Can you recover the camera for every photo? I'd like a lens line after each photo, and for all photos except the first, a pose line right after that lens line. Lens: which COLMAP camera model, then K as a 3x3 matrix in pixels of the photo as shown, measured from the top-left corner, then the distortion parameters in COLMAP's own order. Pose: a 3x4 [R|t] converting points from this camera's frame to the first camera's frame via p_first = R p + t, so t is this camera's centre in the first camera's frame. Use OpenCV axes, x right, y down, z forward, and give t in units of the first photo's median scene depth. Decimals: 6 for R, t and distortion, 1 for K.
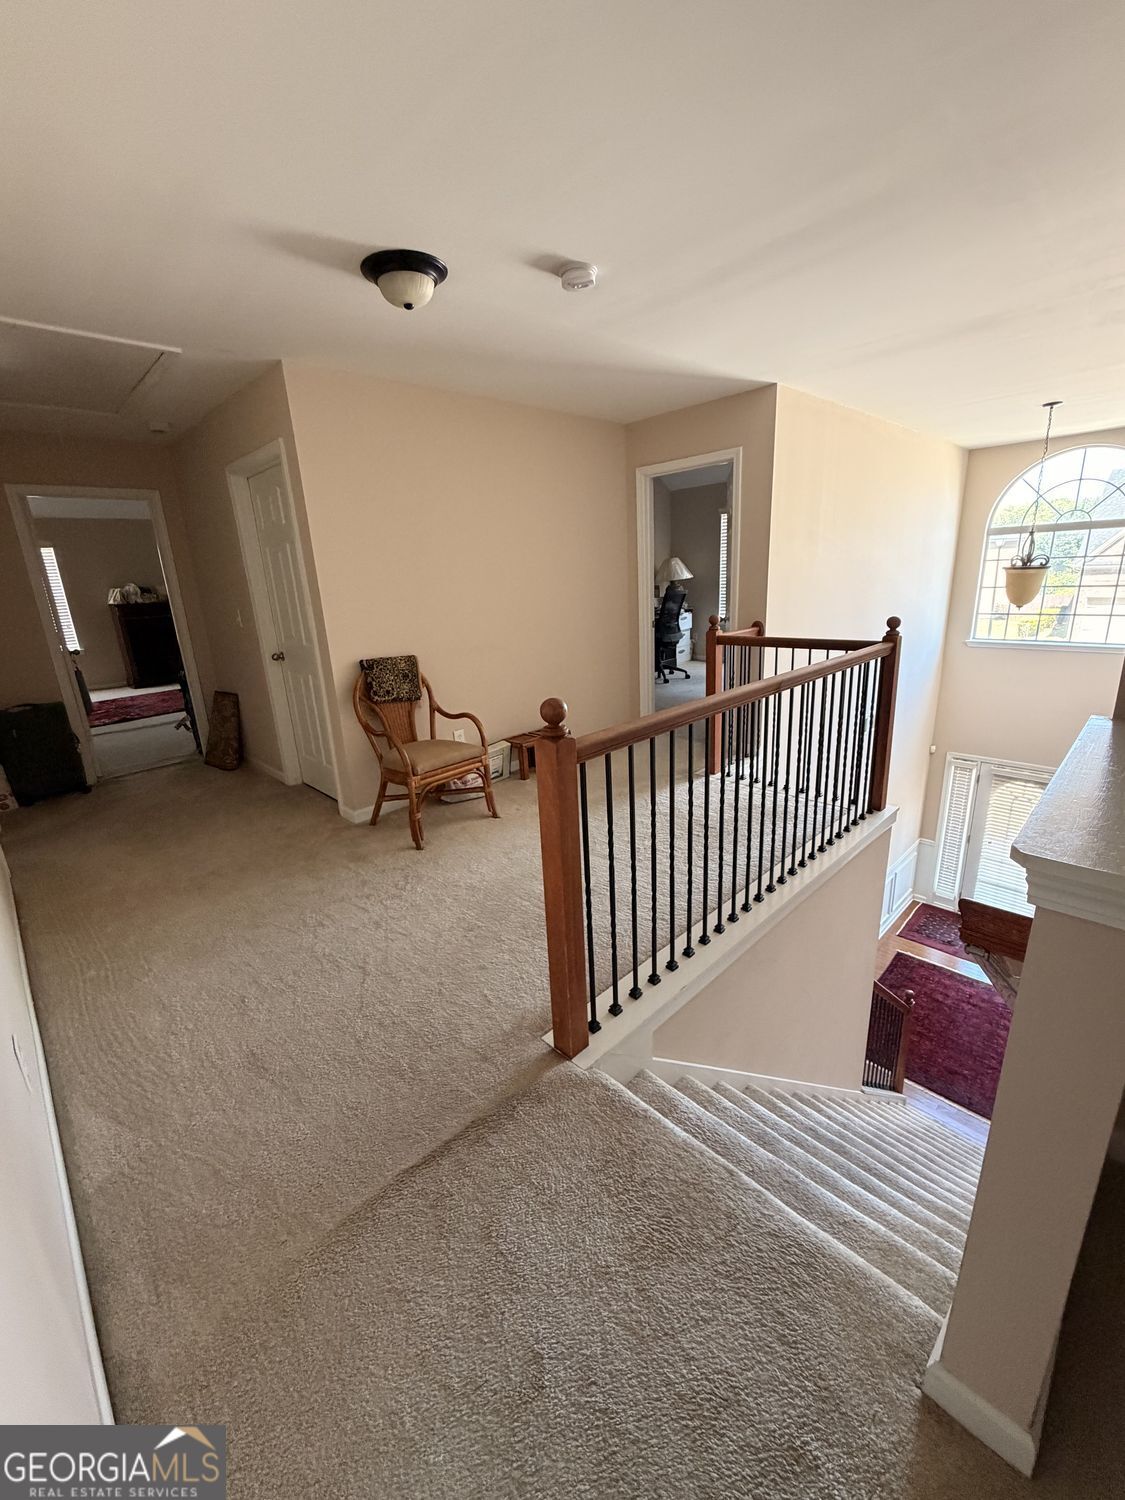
lens RADIAL K [[602.8, 0, 562.5], [0, 602.8, 750.0], [0, 0, 1]] dist [0.002962, 0.000028]
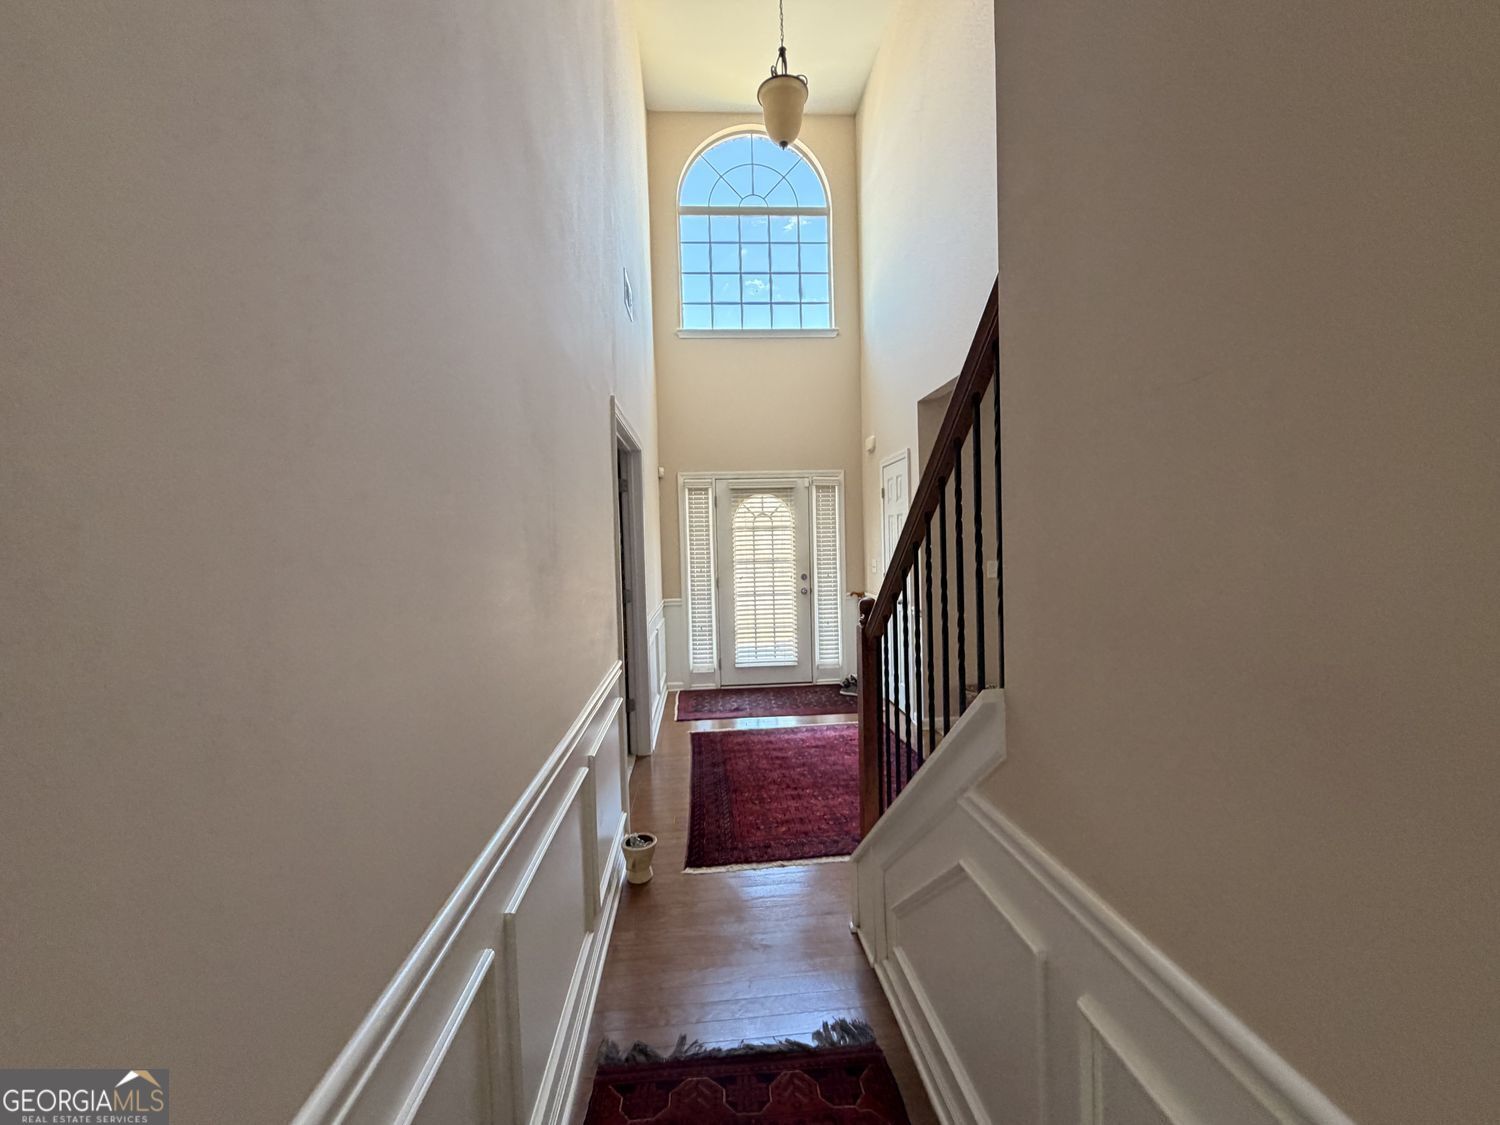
lens RADIAL K [[603.4, 0, 744.8], [0, 603.4, 563.3], [0, 0, 1]] dist [0.002451, 0.000244]
pose [[0.641253, 0.011104, 0.767249, 0.186624], [0.212666, 0.958154, -0.191610, 0.554338], [-0.737270, 0.286038, 0.612058, 0.963176]]
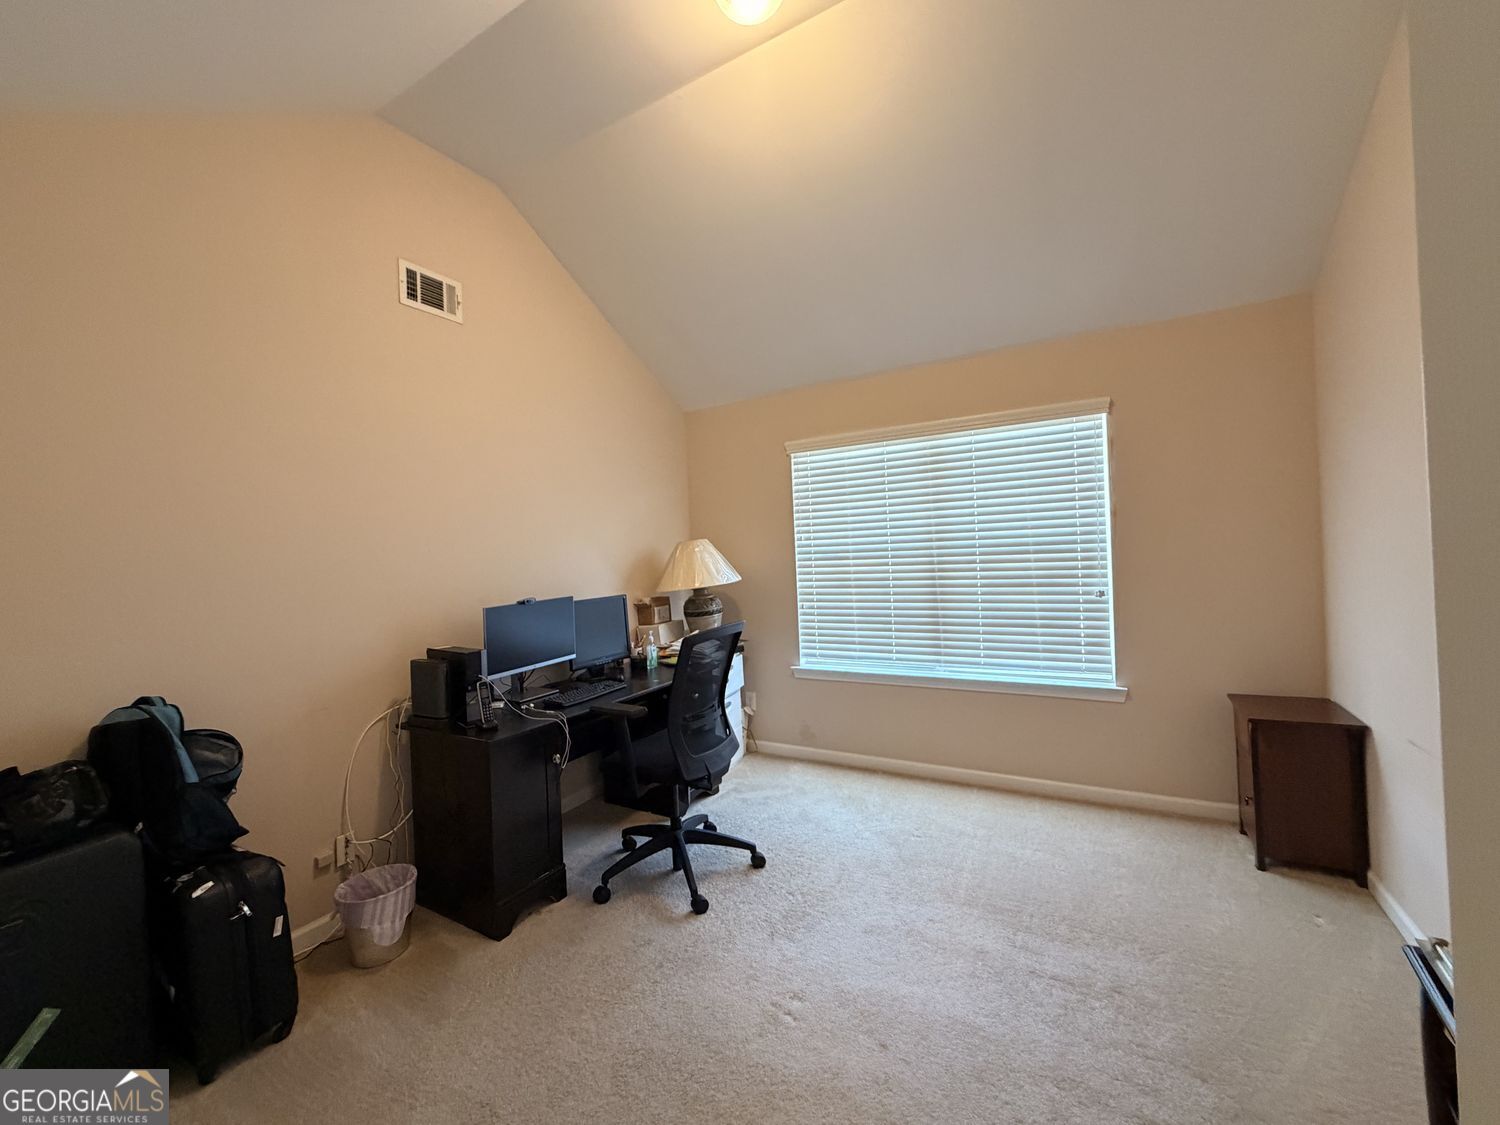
lens RADIAL K [[603.4, 0, 744.8], [0, 603.4, 563.3], [0, 0, 1]] dist [0.002451, 0.000244]
pose [[0.964246, 0.002942, 0.264992, 0.217392], [0.070332, 0.961239, -0.266595, -0.392994], [-0.255505, 0.275700, 0.926664, 1.277089]]
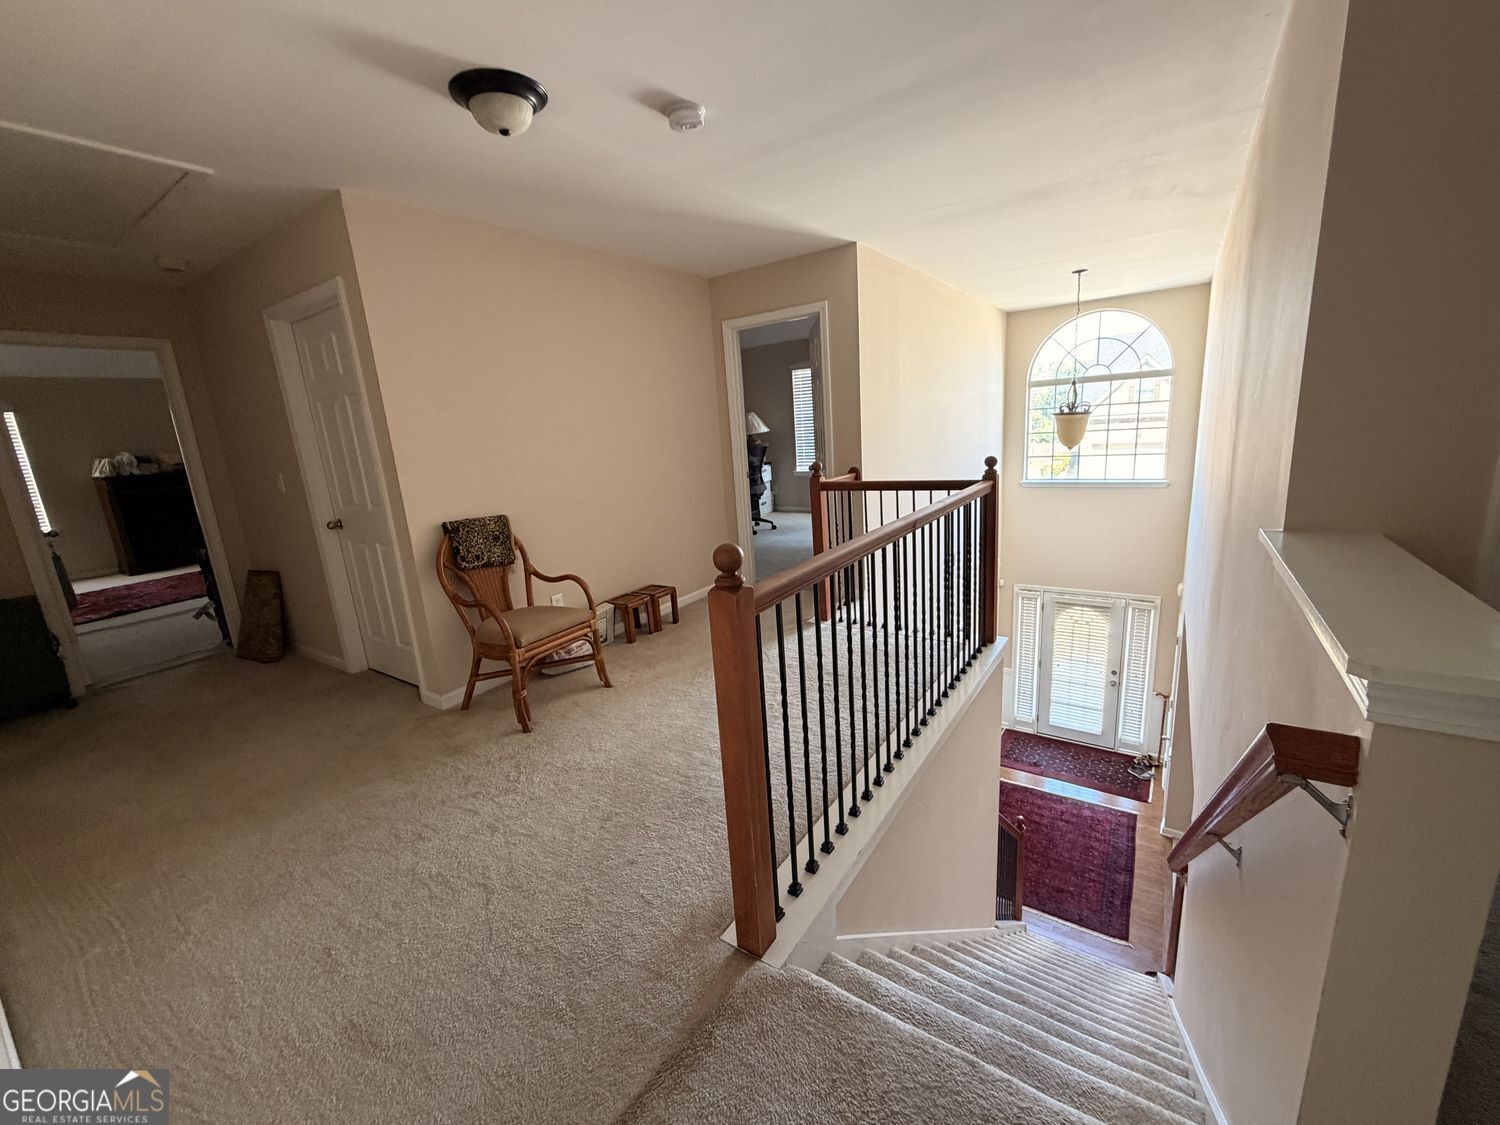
lens RADIAL K [[603.4, 0, 744.8], [0, 603.4, 563.3], [0, 0, 1]] dist [0.002451, 0.000244]
pose [[0.980726, -0.061687, 0.185396, -0.062922], [0.074999, 0.995020, -0.065660, 0.001318], [-0.180422, 0.078299, 0.980468, 0.050704]]
